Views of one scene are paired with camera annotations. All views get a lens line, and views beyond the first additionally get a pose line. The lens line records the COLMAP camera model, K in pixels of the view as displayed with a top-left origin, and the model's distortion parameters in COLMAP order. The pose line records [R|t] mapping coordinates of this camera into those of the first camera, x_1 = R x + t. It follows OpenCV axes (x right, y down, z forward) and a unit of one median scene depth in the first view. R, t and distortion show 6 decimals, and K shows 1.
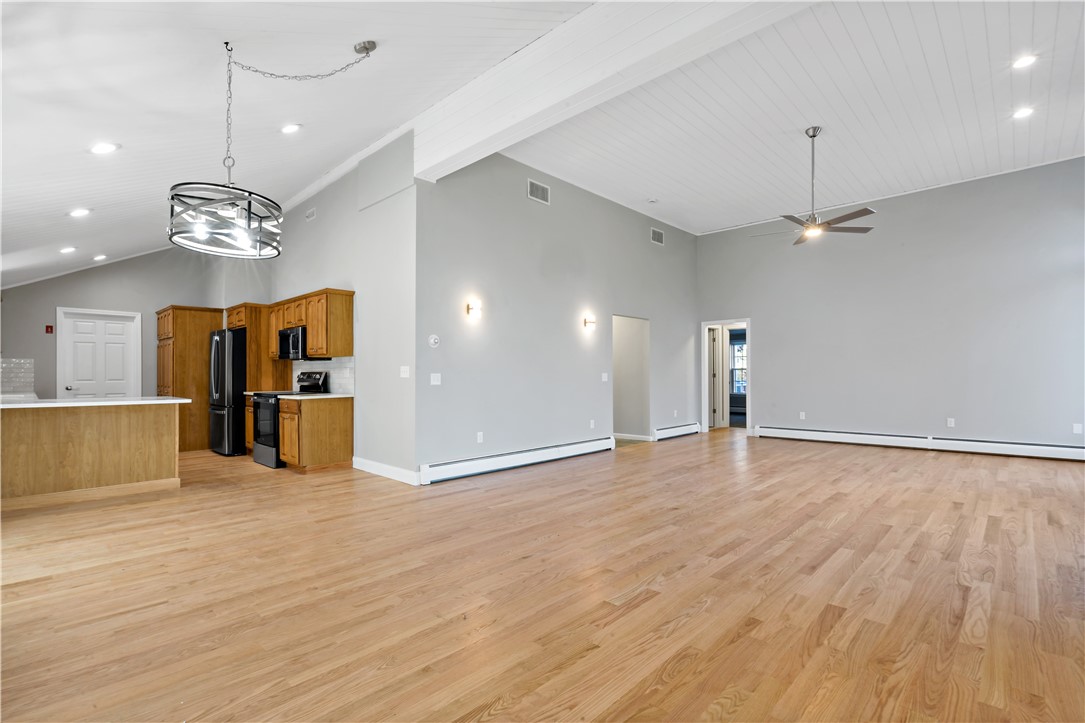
lens RADIAL K [[506.5, 0, 542.5], [0, 506.5, 361.5], [0, 0, 1]] dist [-0.000653, -0.000133]
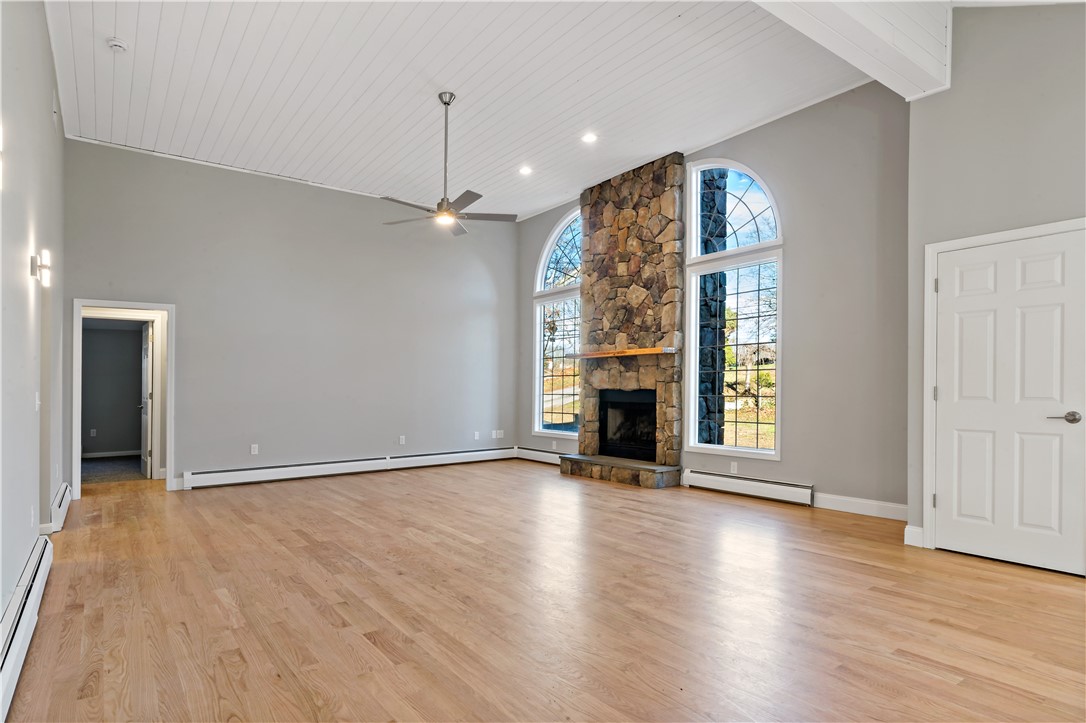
lens RADIAL K [[593.9, 0, 542.8], [0, 593.9, 392.3], [0, 0, 1]] dist [-0.001383, 0.000402]
pose [[0.171480, -0.000833, 0.985187, -0.478013], [-0.019587, 0.999799, 0.004255, 0.022999], [-0.984993, -0.020027, 0.171429, 0.814711]]
